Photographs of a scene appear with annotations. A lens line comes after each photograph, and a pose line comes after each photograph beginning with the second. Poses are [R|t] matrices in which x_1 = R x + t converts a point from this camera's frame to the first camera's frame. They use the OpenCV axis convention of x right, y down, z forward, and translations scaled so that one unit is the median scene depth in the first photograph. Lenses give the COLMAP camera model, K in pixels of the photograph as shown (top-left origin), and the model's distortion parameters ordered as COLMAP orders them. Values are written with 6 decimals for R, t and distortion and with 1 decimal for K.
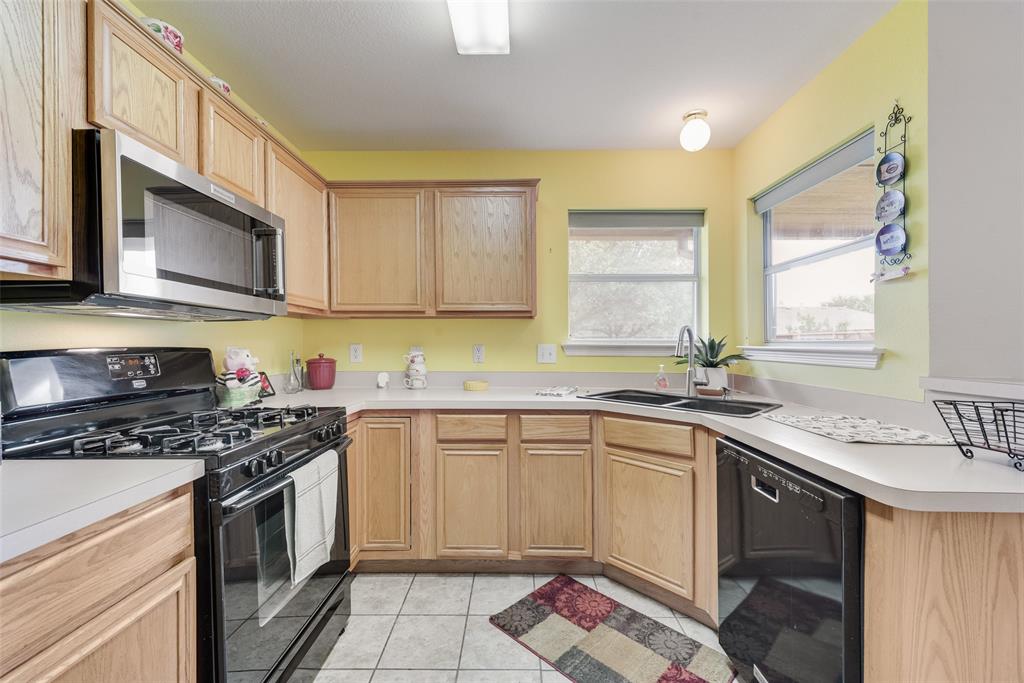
lens RADIAL K [[403.3, 0, 519.1], [0, 403.3, 345.8], [0, 0, 1]] dist [0.013578, -0.002080]
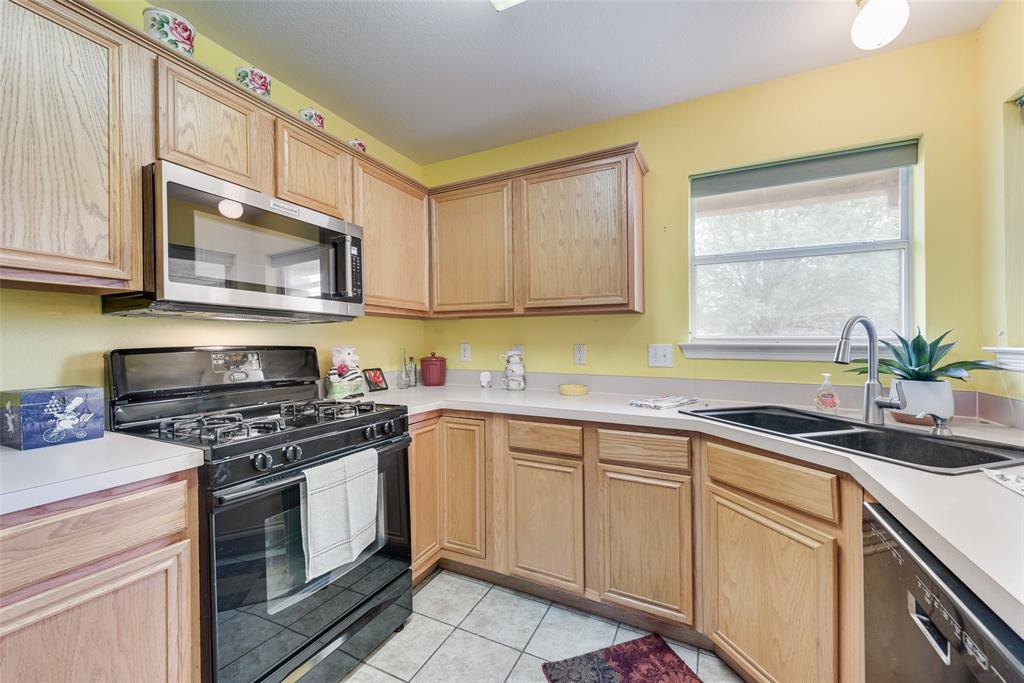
lens RADIAL K [[403.3, 0, 503.9], [0, 403.3, 345.7], [0, 0, 1]] dist [0.013578, -0.002080]
pose [[0.905504, 0.003442, -0.424324, 0.192482], [-0.003051, 0.999994, 0.001600, -0.000862], [0.424327, -0.000154, 0.905509, 0.172722]]
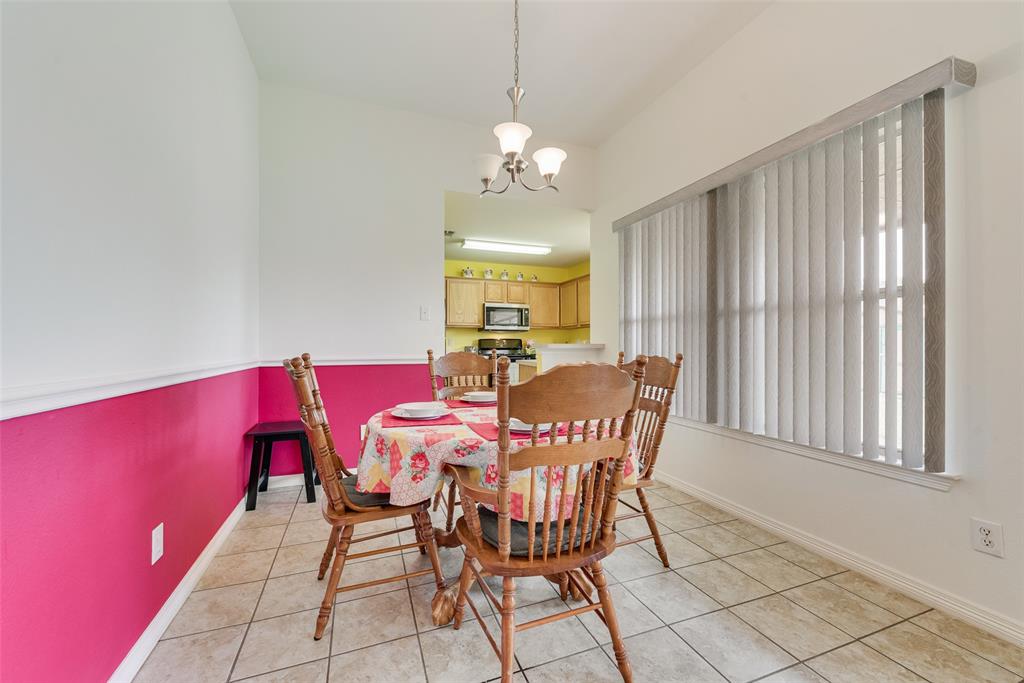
lens RADIAL K [[403.3, 0, 514.6], [0, 403.3, 344.9], [0, 0, 1]] dist [0.013578, -0.002080]
pose [[0.349208, -0.002253, -0.937043, 2.825857], [0.000879, 0.999997, -0.002077, 0.069277], [0.937045, -0.000098, 0.349209, -0.452641]]
